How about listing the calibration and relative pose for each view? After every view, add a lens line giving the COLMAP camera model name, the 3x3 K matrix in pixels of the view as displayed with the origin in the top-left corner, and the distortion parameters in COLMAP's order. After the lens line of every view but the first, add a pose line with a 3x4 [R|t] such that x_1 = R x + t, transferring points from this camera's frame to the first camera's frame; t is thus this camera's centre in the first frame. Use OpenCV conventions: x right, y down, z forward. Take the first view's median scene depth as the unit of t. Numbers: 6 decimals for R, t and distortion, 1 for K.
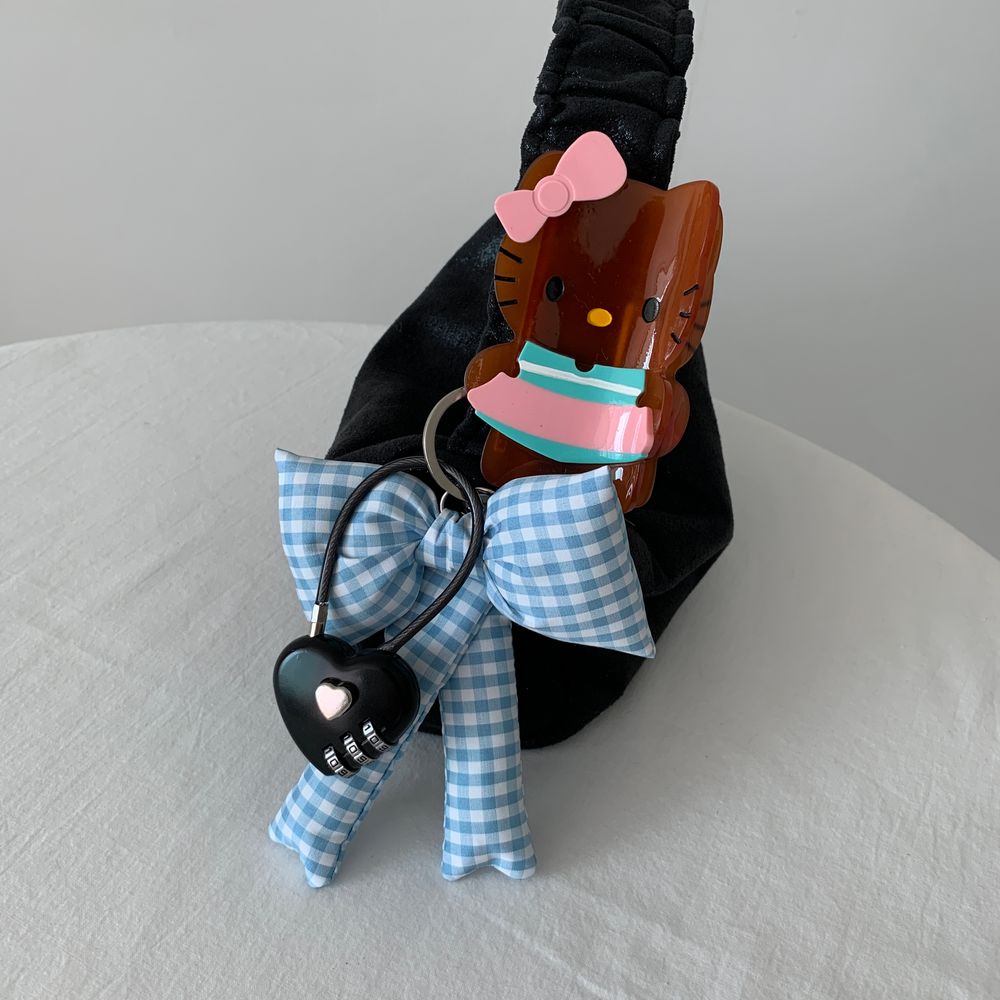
lens RADIAL K [[1083.8, 0, 500.0], [0, 1083.8, 500.0], [0, 0, 1]] dist [-0.011808, 0.025238]
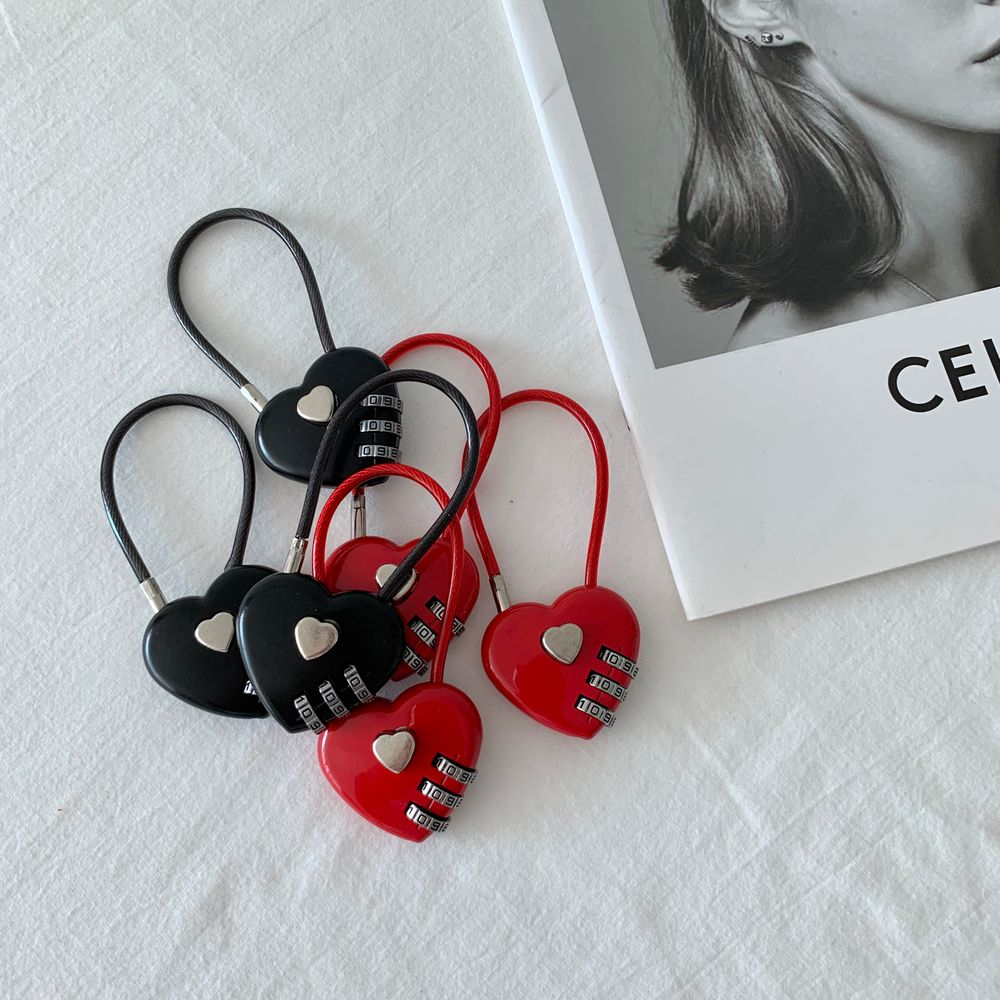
lens RADIAL K [[1083.8, 0, 500.0], [0, 1083.8, 500.0], [0, 0, 1]] dist [-0.011808, 0.025238]
pose [[0.940650, 0.309126, -0.140066, 0.035642], [-0.144531, 0.738304, 0.658801, -0.272641], [0.307064, -0.599457, 0.739164, 0.304145]]
